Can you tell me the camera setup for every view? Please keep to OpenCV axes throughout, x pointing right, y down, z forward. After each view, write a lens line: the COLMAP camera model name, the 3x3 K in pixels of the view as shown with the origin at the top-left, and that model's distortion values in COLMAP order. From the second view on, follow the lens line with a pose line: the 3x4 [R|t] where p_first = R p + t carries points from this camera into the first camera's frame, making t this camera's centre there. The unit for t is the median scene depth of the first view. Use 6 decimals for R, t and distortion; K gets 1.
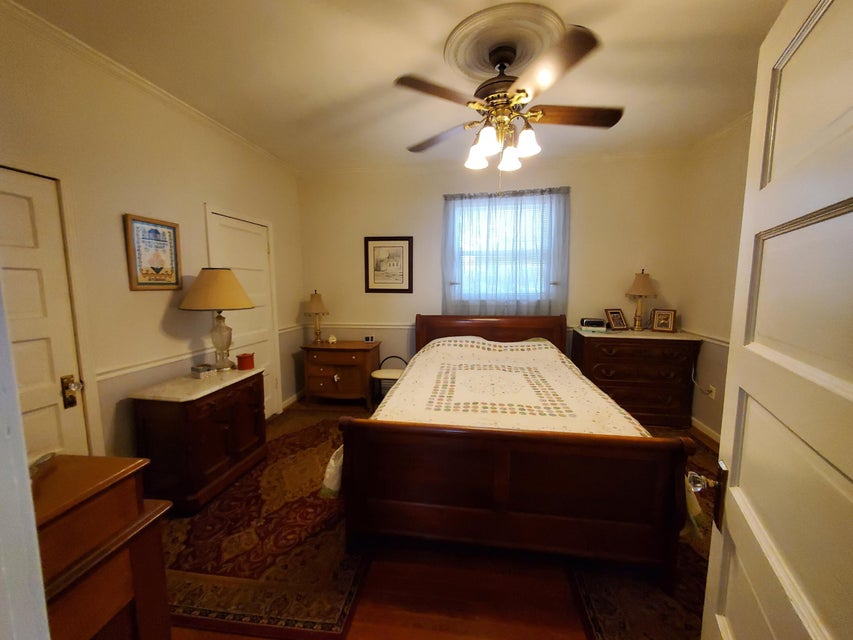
lens RADIAL K [[350.8, 0, 429.3], [0, 350.8, 322.2], [0, 0, 1]] dist [-0.000080, -0.000169]
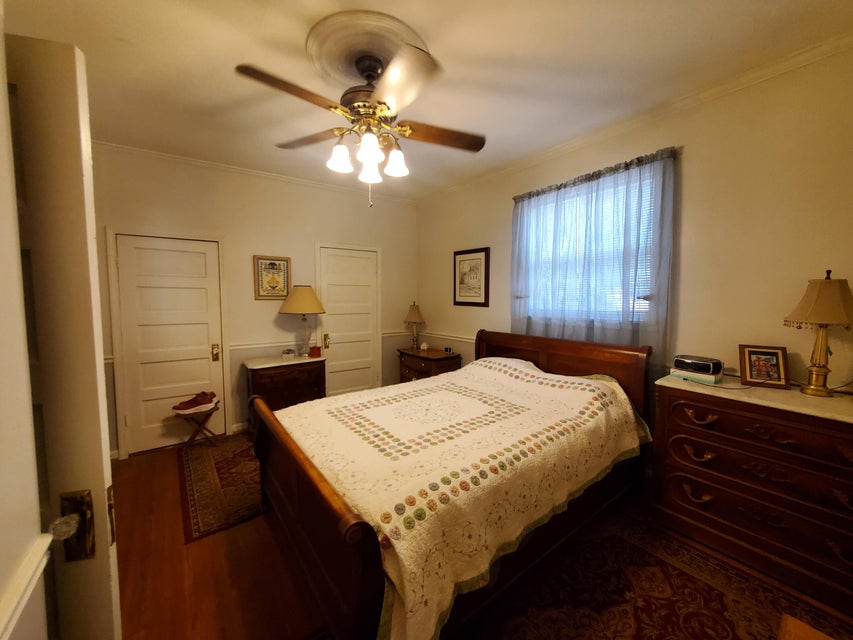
lens RADIAL K [[350.8, 0, 429.3], [0, 350.8, 322.2], [0, 0, 1]] dist [-0.000080, -0.000169]
pose [[0.690243, 0.058544, -0.721206, 0.571564], [-0.084080, 0.996459, 0.000417, -0.032013], [0.718676, 0.060351, 0.692721, 0.259699]]
